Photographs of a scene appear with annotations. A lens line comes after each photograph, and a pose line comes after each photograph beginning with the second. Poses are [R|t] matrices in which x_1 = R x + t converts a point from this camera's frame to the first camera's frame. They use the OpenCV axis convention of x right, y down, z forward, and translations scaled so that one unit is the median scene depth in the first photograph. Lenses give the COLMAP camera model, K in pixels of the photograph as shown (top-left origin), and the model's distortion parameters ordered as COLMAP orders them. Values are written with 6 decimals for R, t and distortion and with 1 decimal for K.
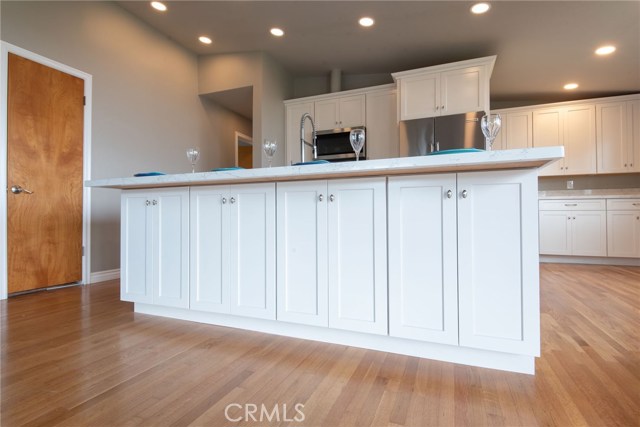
lens RADIAL K [[327.3, 0, 319.2], [0, 327.3, 212.0], [0, 0, 1]] dist [-0.002650, -0.001442]
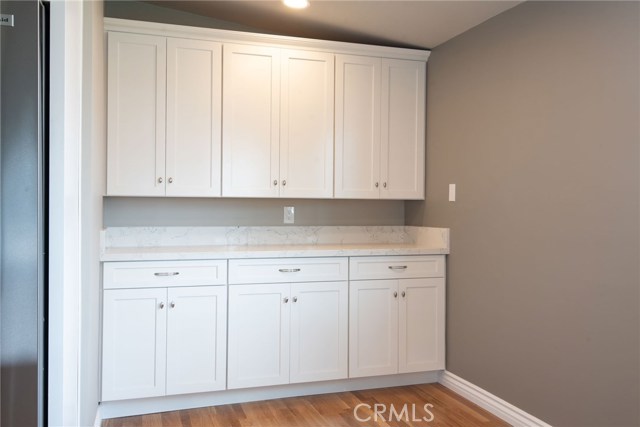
lens RADIAL K [[568.5, 0, 319.2], [0, 568.5, 212.0], [0, 0, 1]] dist [0.005607, 0.001118]
pose [[0.759903, -0.002312, 0.650033, 0.292416], [-0.017107, 0.999576, 0.023554, -0.119092], [-0.649812, -0.029019, 0.759541, 0.380643]]
